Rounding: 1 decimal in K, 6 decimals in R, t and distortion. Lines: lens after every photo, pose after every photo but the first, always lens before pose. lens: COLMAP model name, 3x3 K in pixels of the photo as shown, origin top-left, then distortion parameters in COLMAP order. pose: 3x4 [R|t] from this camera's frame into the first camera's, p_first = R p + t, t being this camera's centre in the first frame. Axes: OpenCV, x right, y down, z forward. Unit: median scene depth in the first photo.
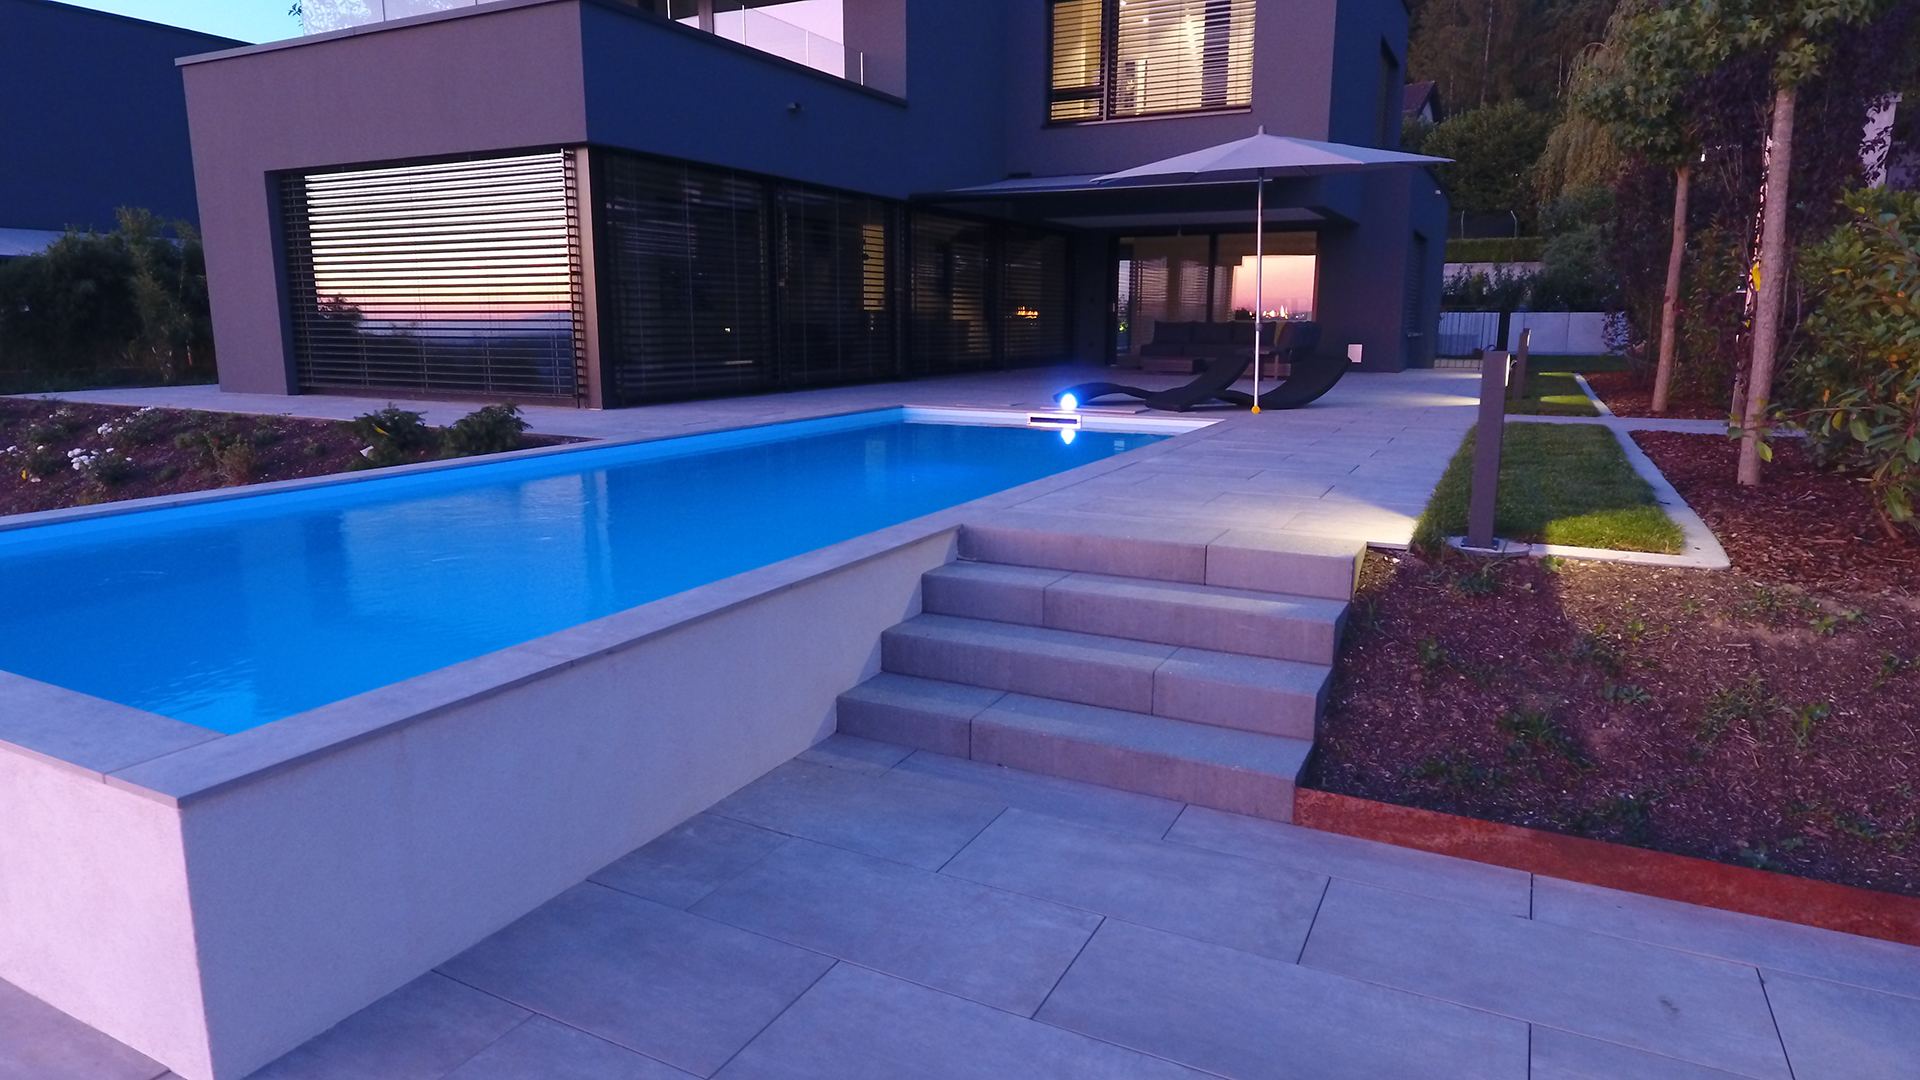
lens RADIAL K [[1117.1, 0, 950.0], [0, 1117.1, 536.6], [0, 0, 1]] dist [0.004634, -0.011565]
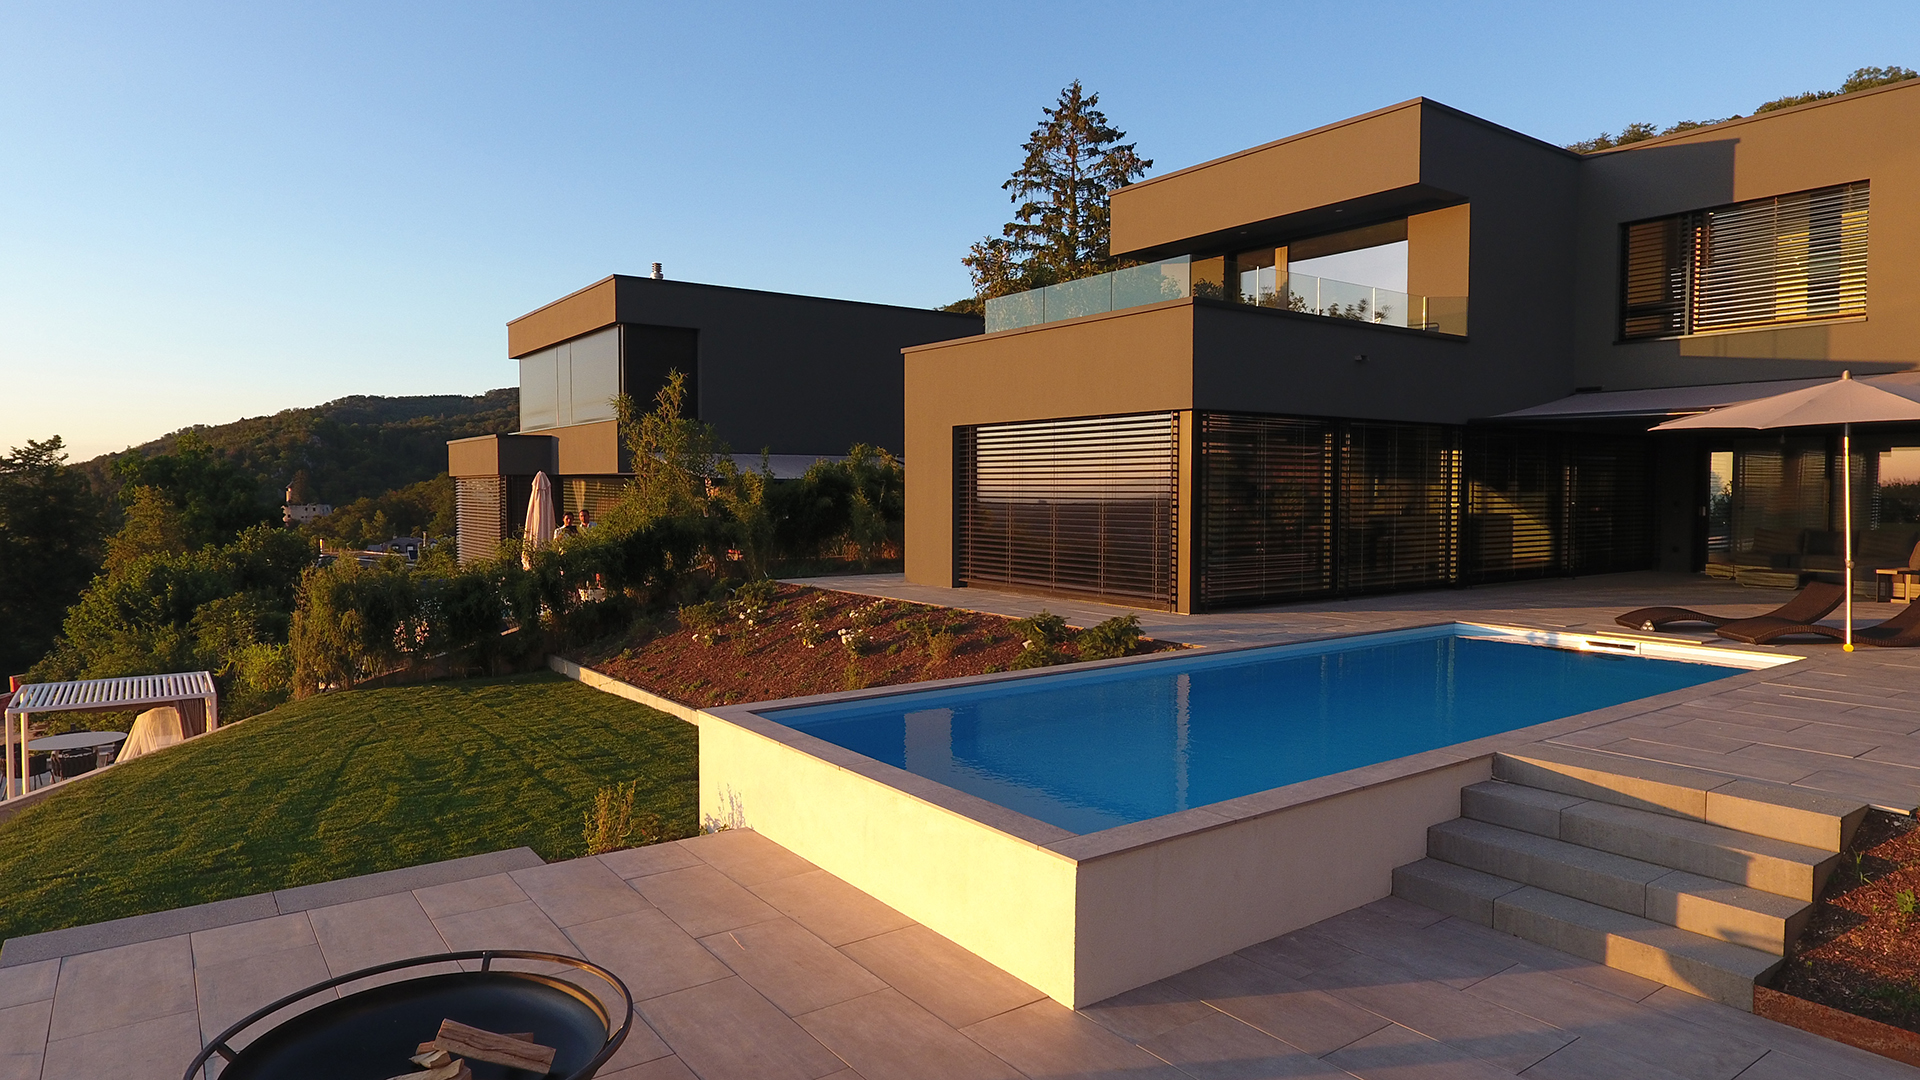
lens RADIAL K [[1117.1, 0, 950.0], [0, 1117.1, 536.6], [0, 0, 1]] dist [0.004634, -0.011565]
pose [[0.890781, 0.017684, -0.454088, 0.032005], [-0.084583, 0.988233, -0.127440, -0.041160], [0.446491, 0.151929, 0.881795, -0.504073]]
